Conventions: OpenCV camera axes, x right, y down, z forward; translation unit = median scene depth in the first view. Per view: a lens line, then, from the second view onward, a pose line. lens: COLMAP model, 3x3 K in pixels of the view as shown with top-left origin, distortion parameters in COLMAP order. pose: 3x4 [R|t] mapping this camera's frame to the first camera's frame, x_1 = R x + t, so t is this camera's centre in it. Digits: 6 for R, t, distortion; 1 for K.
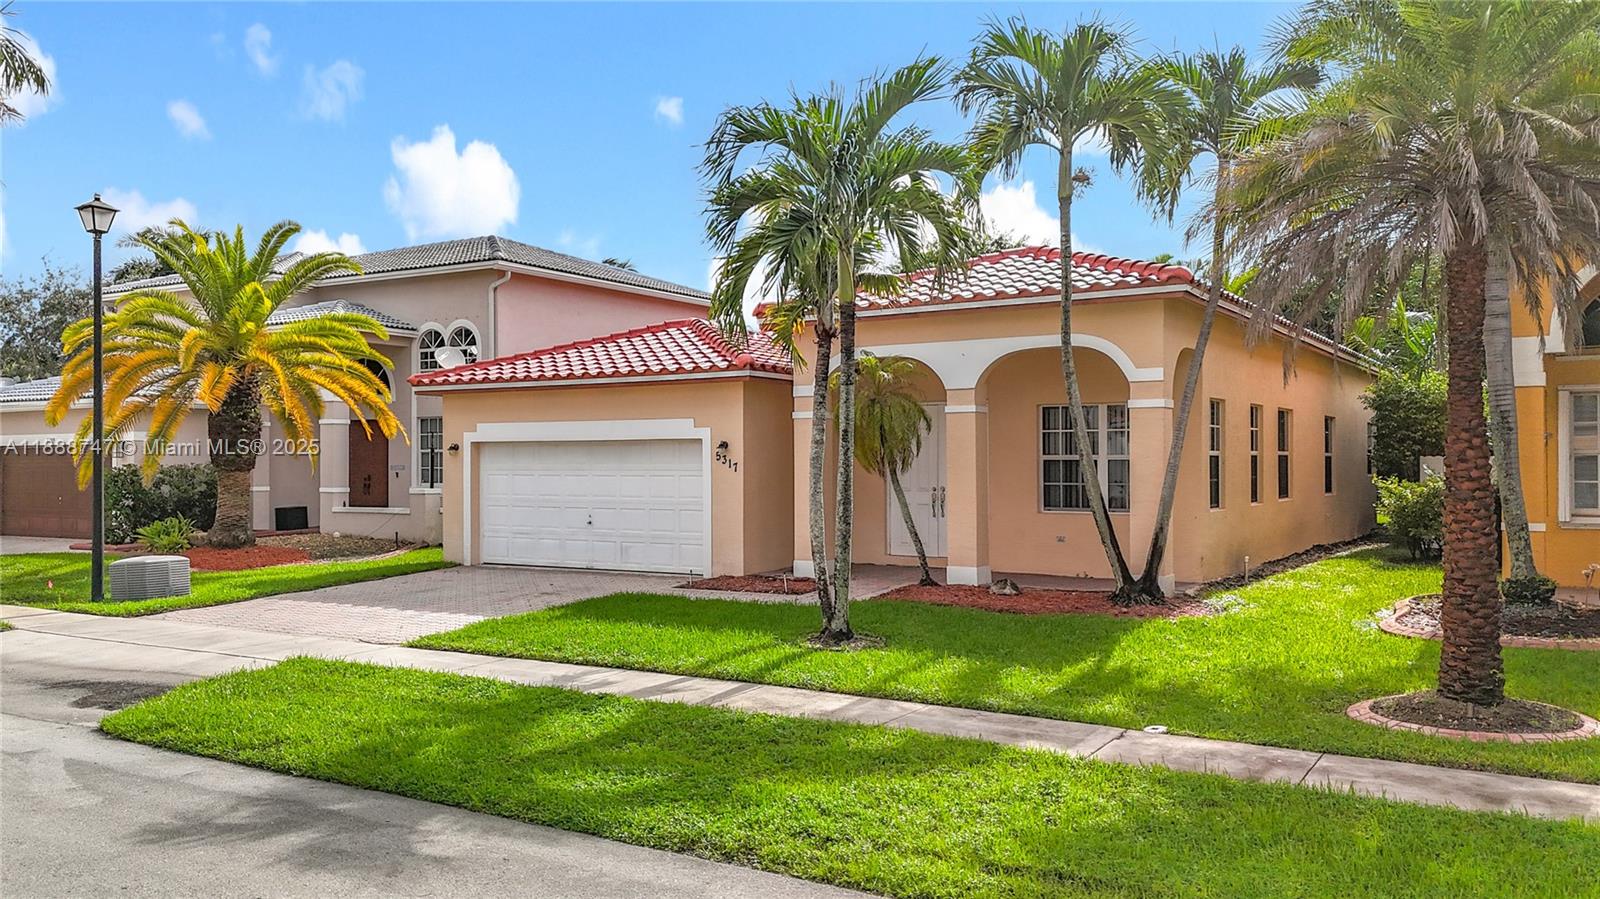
lens RADIAL K [[1281.0, 0, 802.9], [0, 1281.0, 451.6], [0, 0, 1]] dist [0.053830, -0.003223]
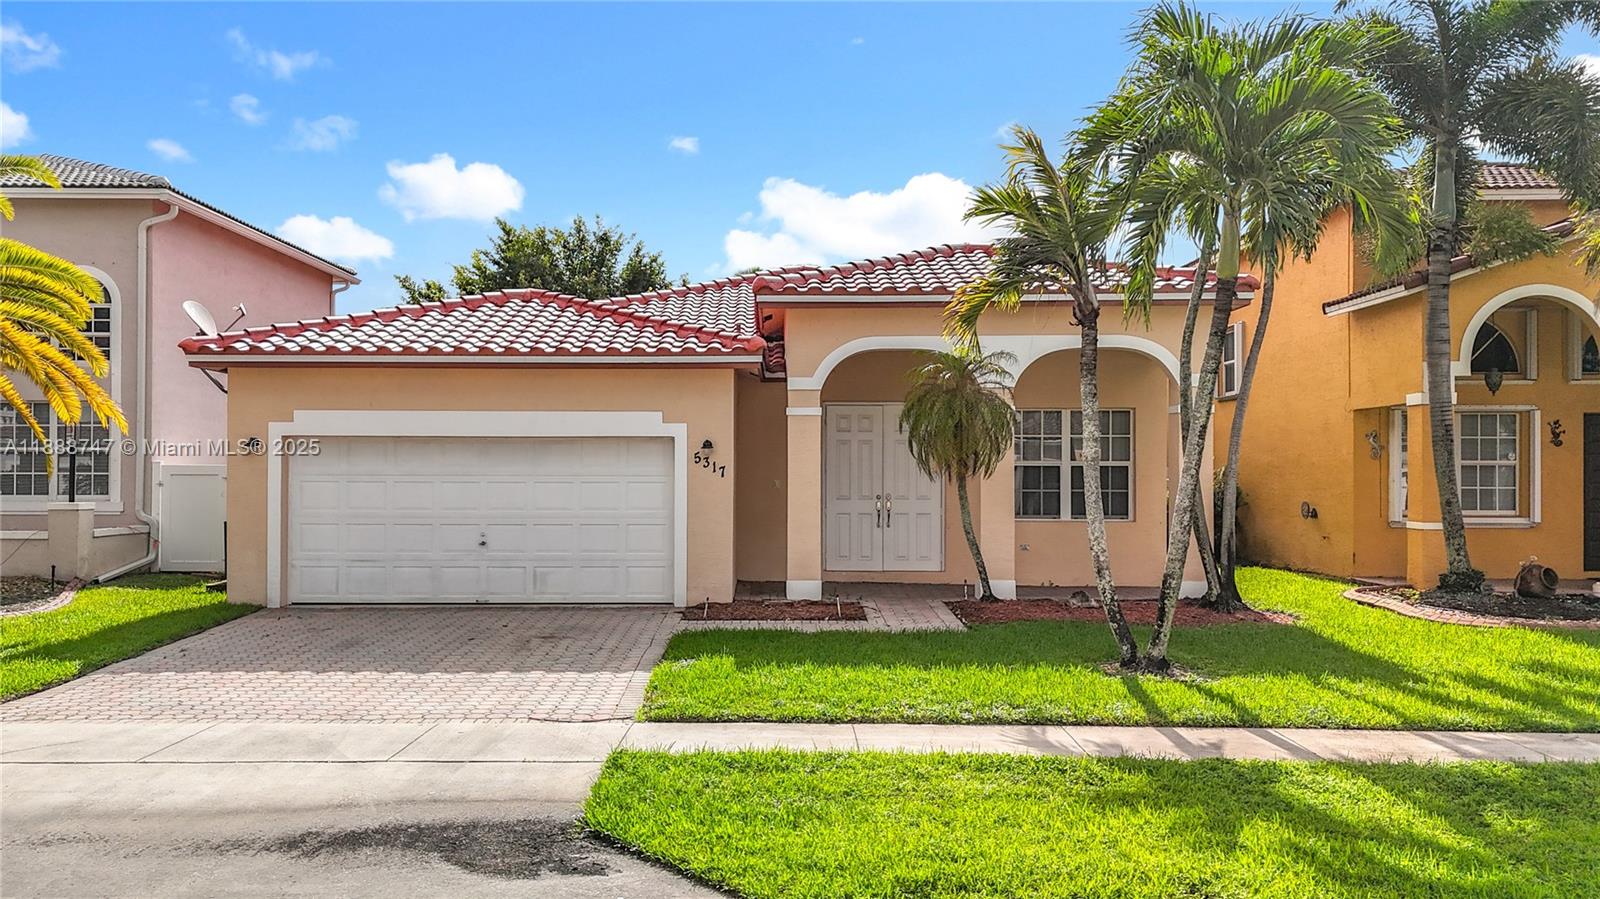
lens RADIAL K [[1281.0, 0, 798.5], [0, 1281.0, 453.3], [0, 0, 1]] dist [0.053830, -0.003223]
pose [[0.857593, 0.010814, 0.514215, -0.432811], [-0.007314, 0.999934, -0.008832, 0.007037], [-0.514276, 0.003814, 0.857616, 0.257595]]
